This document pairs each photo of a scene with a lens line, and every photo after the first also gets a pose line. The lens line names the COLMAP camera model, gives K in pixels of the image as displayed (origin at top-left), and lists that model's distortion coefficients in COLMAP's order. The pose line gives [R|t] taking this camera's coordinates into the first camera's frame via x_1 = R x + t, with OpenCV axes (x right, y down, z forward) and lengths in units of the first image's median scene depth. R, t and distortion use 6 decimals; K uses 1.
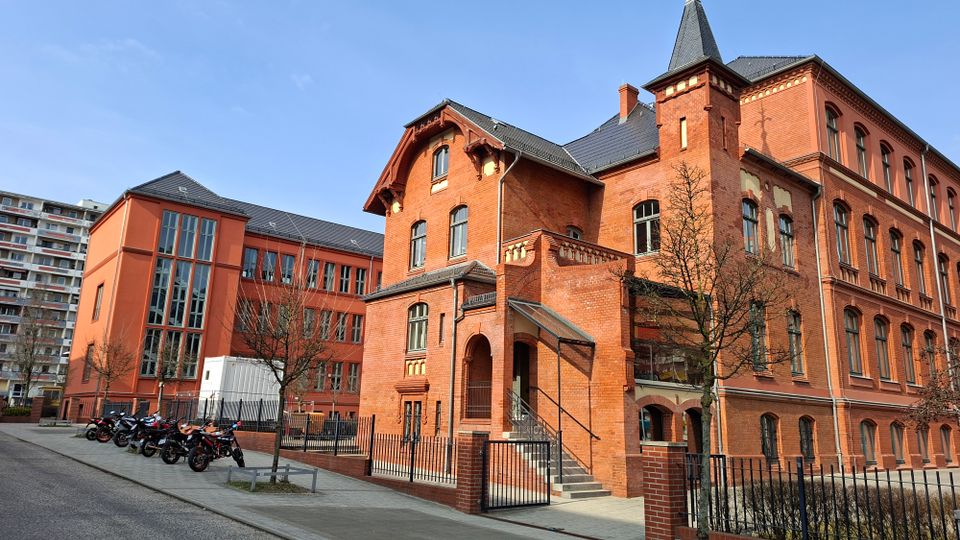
lens RADIAL K [[676.2, 0, 475.6], [0, 676.2, 263.5], [0, 0, 1]] dist [0.041779, -0.006952]
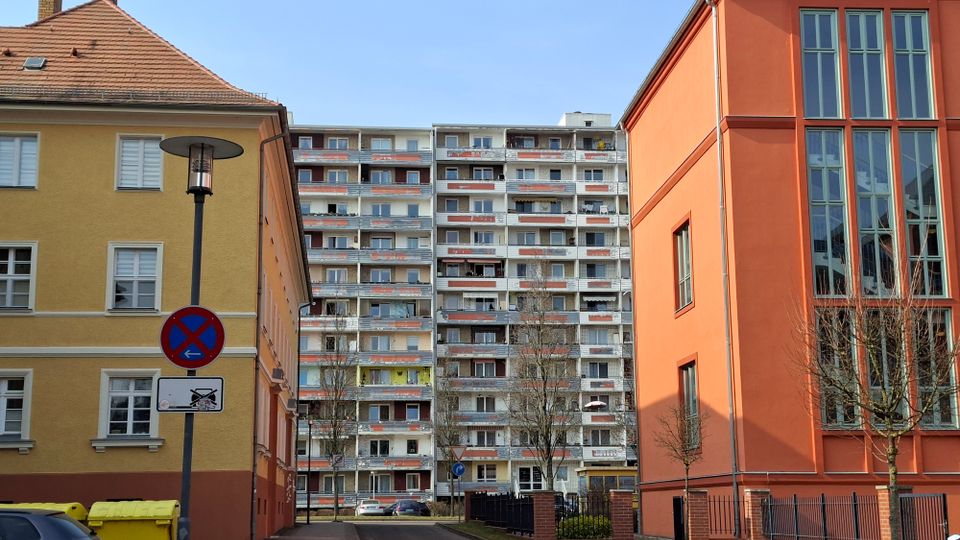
lens RADIAL K [[1313.5, 0, 480.0], [0, 1313.5, 270.0], [0, 0, 1]] dist [-0.012540, -0.050363]
pose [[0.828060, -0.138344, -0.543303, -0.107170], [0.160805, 0.986966, -0.006230, 0.021823], [0.537083, -0.082207, 0.839514, 0.123442]]
